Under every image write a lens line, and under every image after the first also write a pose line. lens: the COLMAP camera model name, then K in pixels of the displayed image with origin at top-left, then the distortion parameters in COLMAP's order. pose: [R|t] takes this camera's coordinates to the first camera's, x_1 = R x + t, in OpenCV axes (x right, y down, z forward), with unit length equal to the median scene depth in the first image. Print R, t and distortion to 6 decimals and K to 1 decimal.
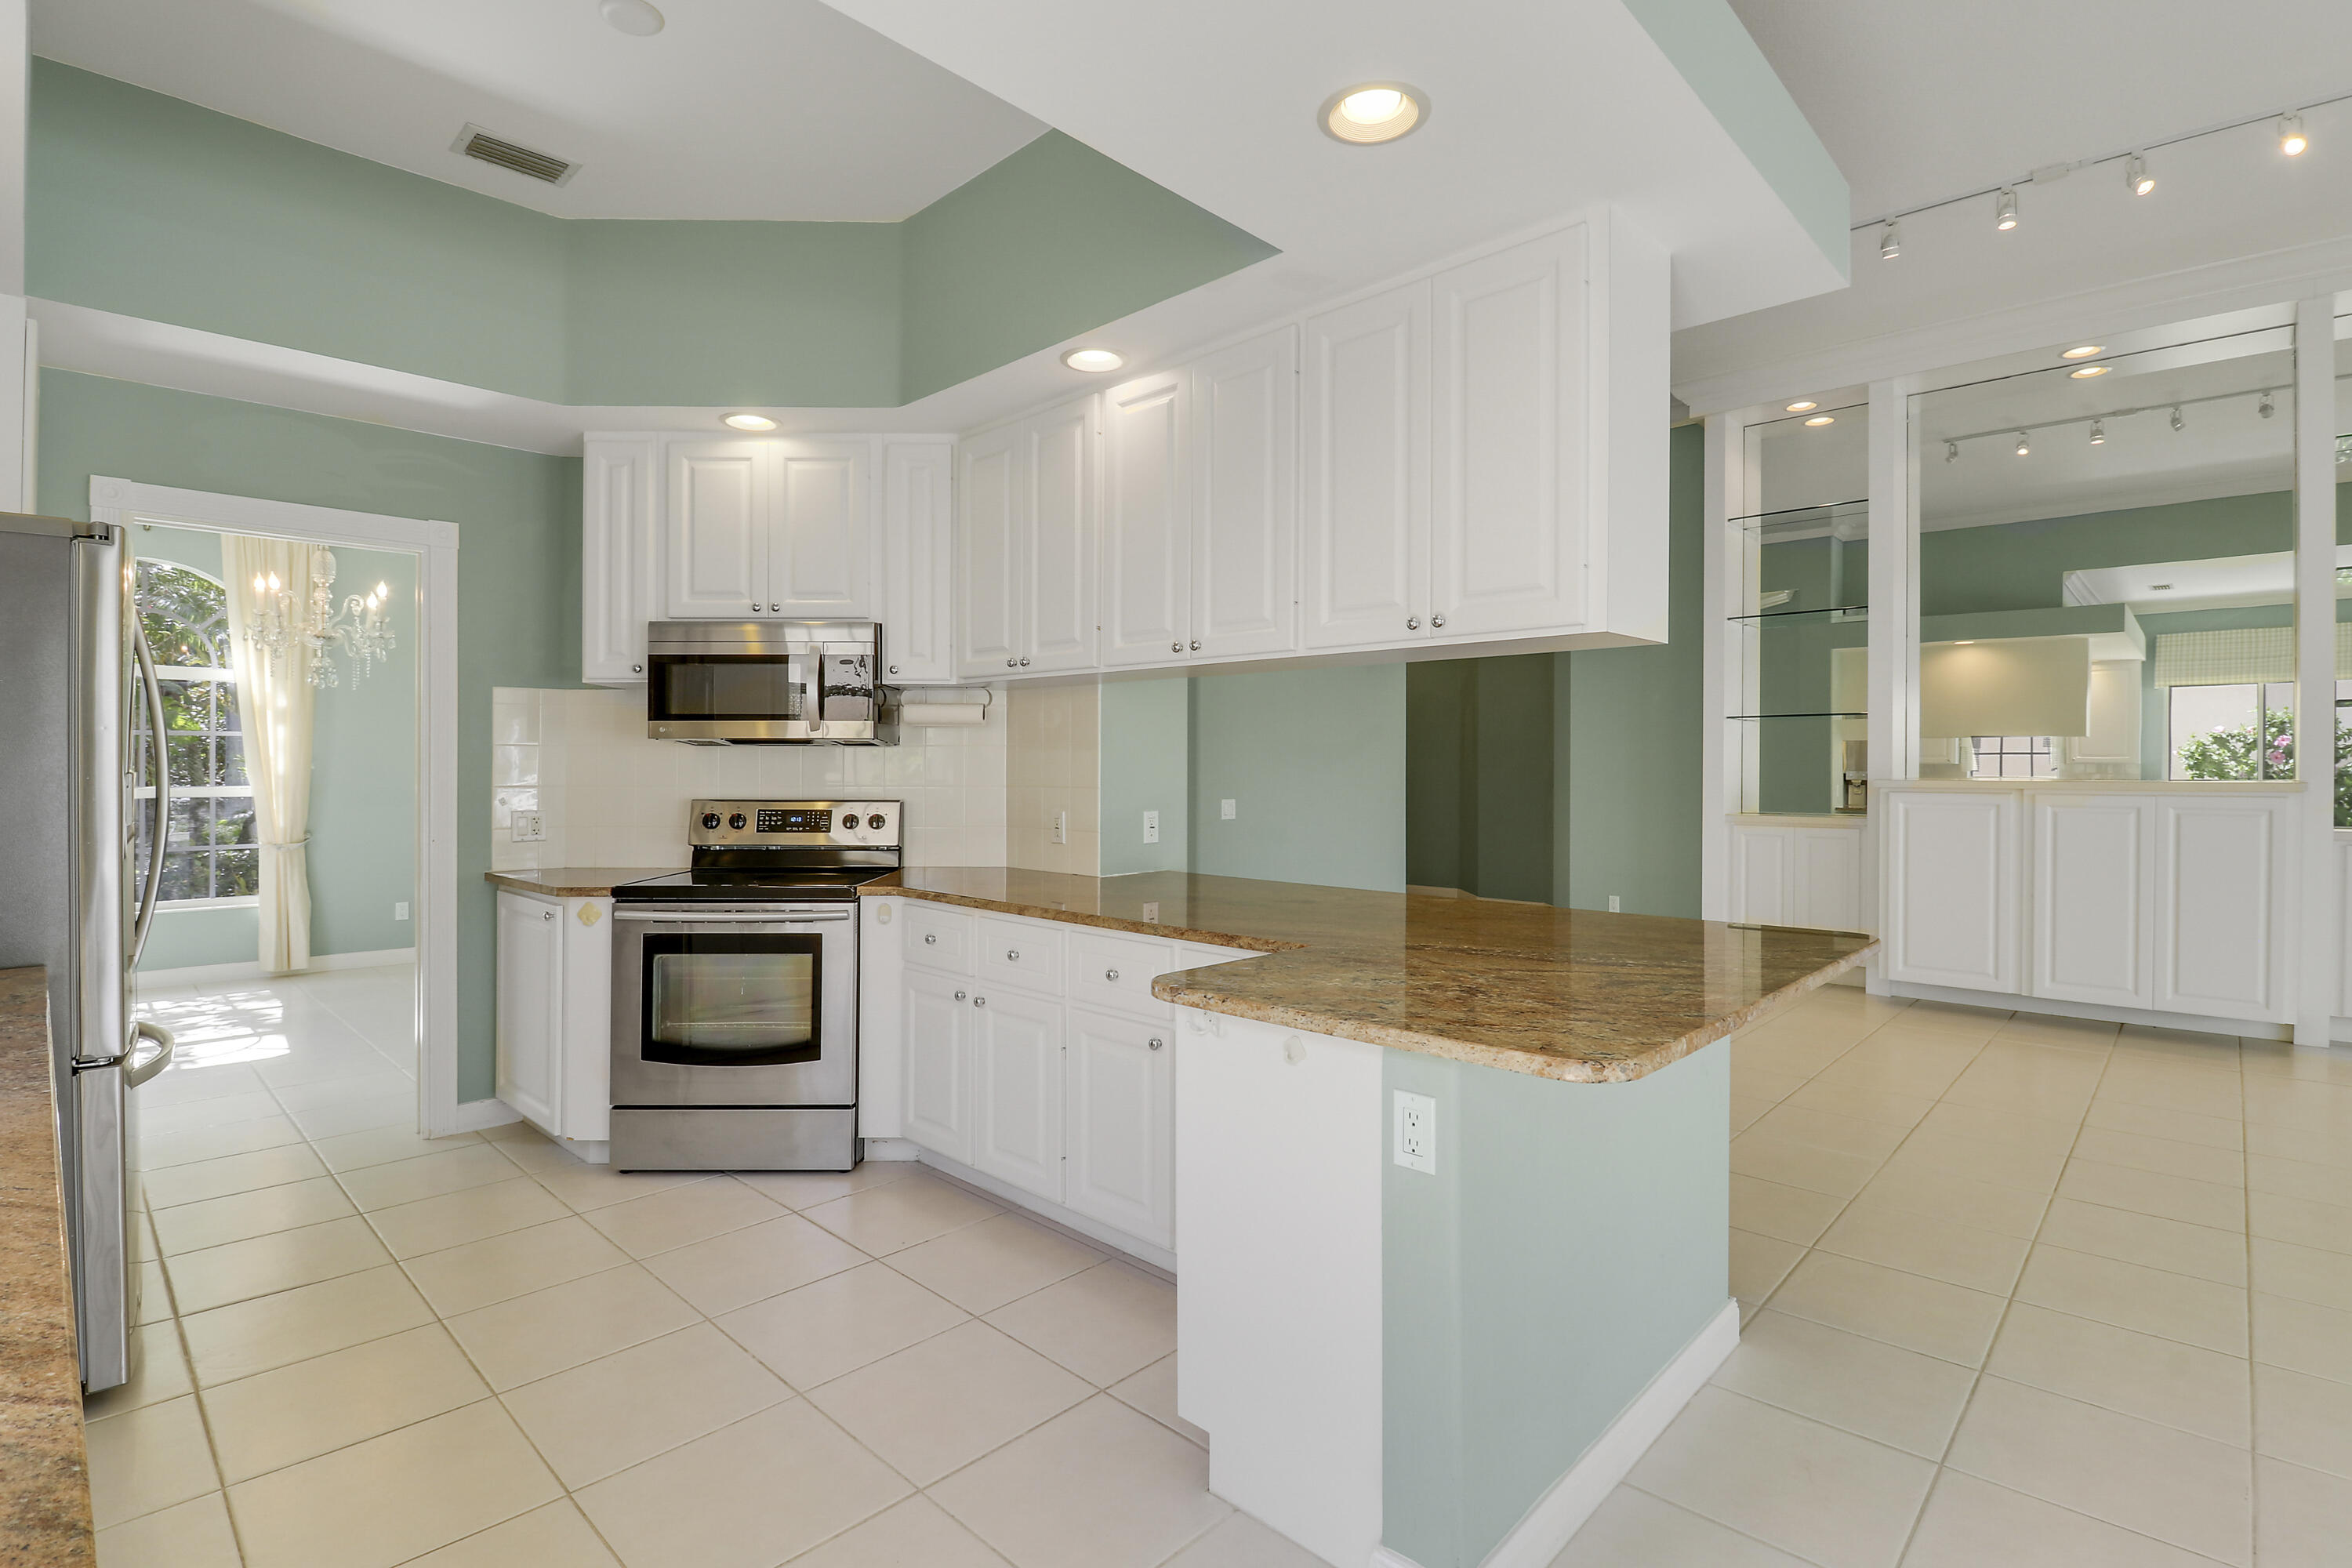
lens RADIAL K [[1100.2, 0, 1192.1], [0, 1100.2, 774.7], [0, 0, 1]] dist [-0.000974, -0.004355]
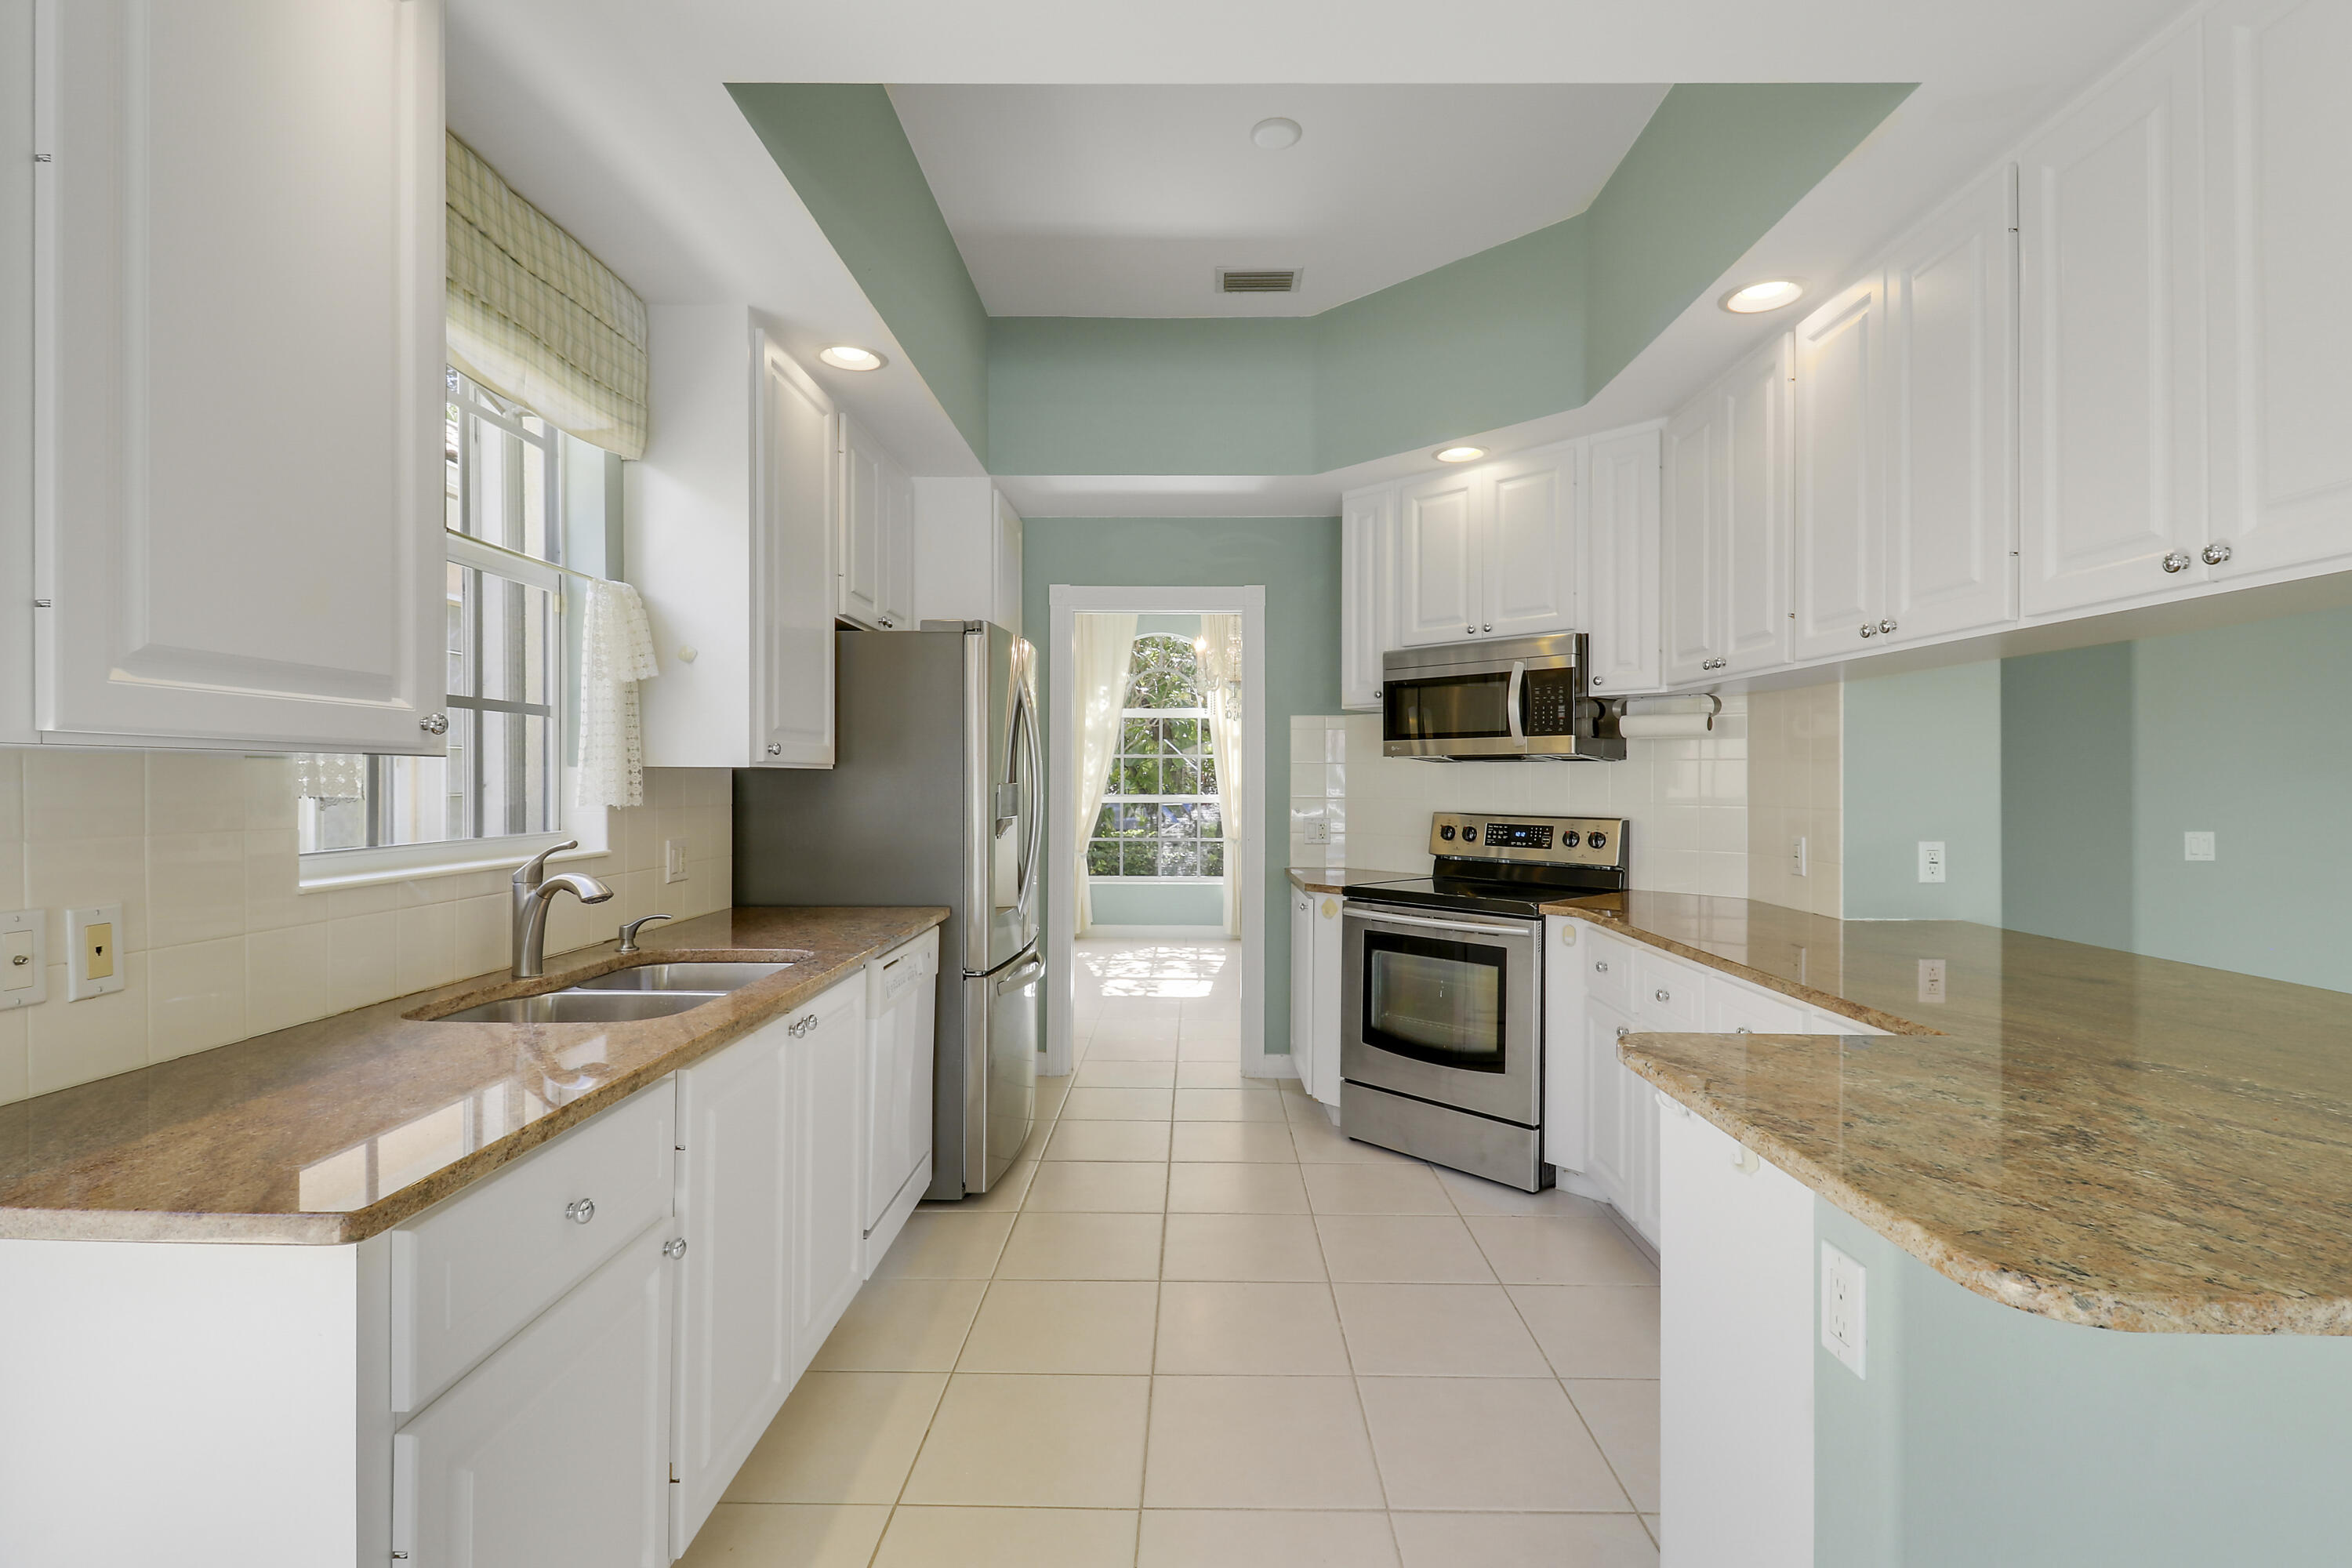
lens RADIAL K [[1100.2, 0, 1188.8], [0, 1100.2, 782.7], [0, 0, 1]] dist [-0.000974, -0.004355]
pose [[0.682954, 0.004678, -0.730446, 0.187246], [-0.009716, 0.999949, -0.002680, -0.001260], [0.730397, 0.008928, 0.682965, 0.095831]]
